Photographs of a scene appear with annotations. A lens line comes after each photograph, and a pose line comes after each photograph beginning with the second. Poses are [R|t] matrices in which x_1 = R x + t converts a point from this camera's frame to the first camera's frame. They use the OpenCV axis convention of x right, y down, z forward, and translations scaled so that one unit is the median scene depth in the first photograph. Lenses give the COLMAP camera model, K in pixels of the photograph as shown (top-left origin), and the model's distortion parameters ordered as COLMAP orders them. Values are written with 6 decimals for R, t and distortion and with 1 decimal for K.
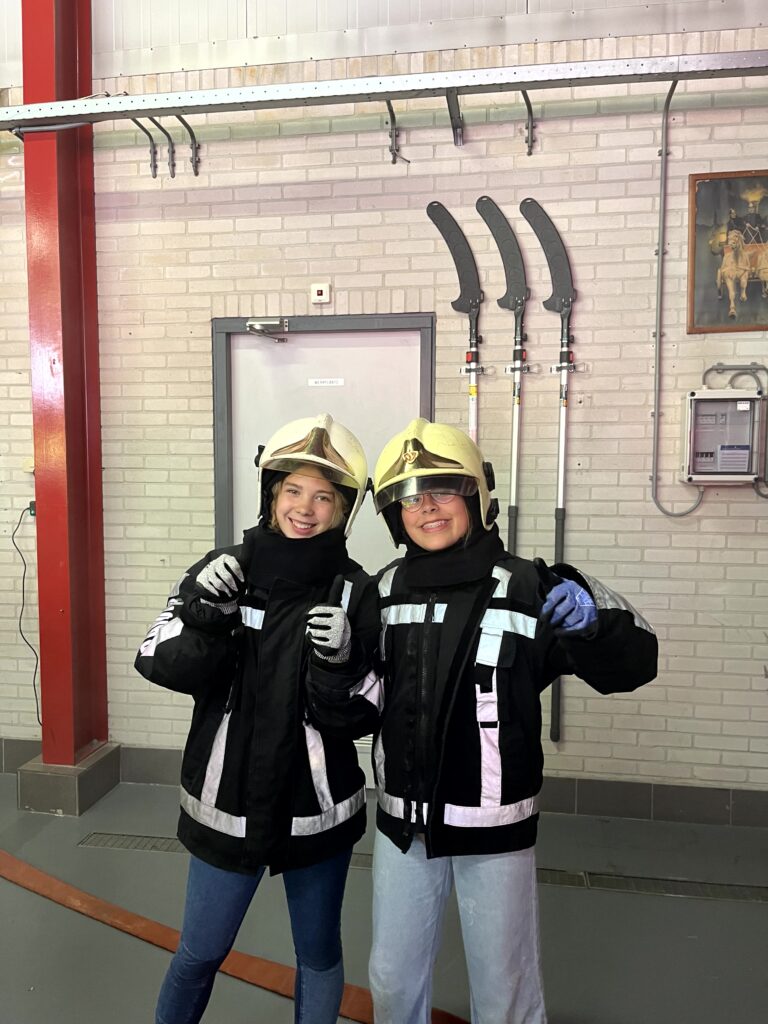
lens RADIAL K [[761.0, 0, 382.7], [0, 761.0, 522.0], [0, 0, 1]] dist [0.049132, -0.074822]
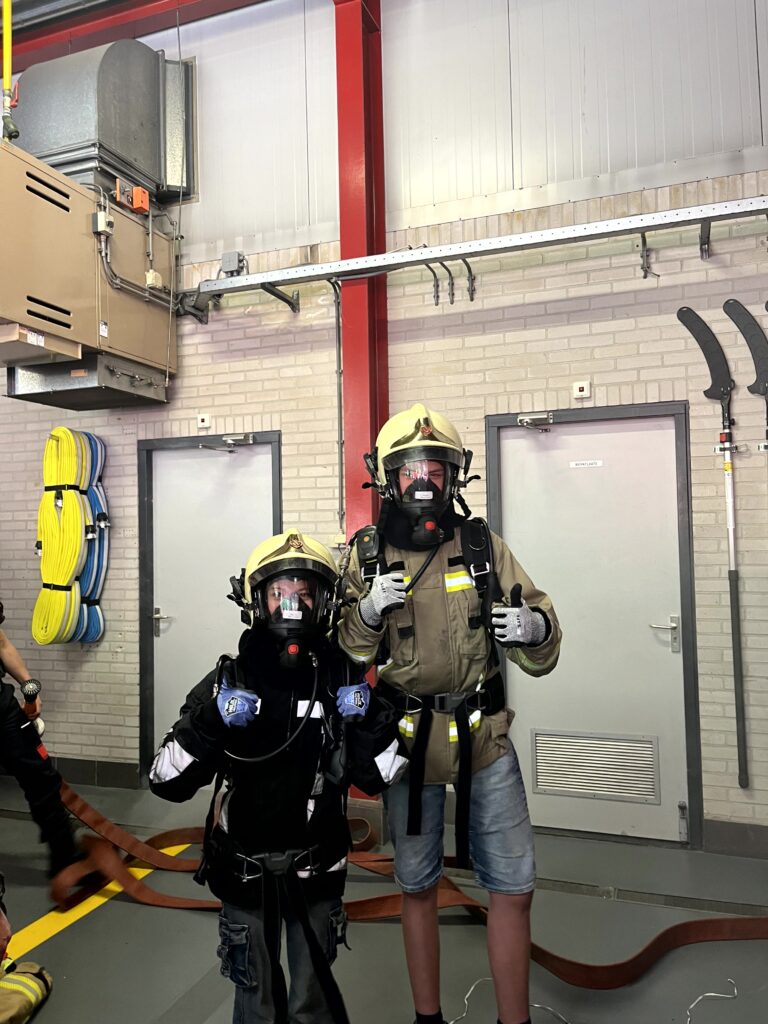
lens RADIAL K [[761.0, 0, 384.6], [0, 761.0, 507.9], [0, 0, 1]] dist [0.049132, -0.074822]
pose [[0.982359, -0.029285, -0.184696, -0.167645], [0.009771, 0.994351, -0.105692, 0.000579], [0.186748, 0.102023, 0.977096, -0.178863]]
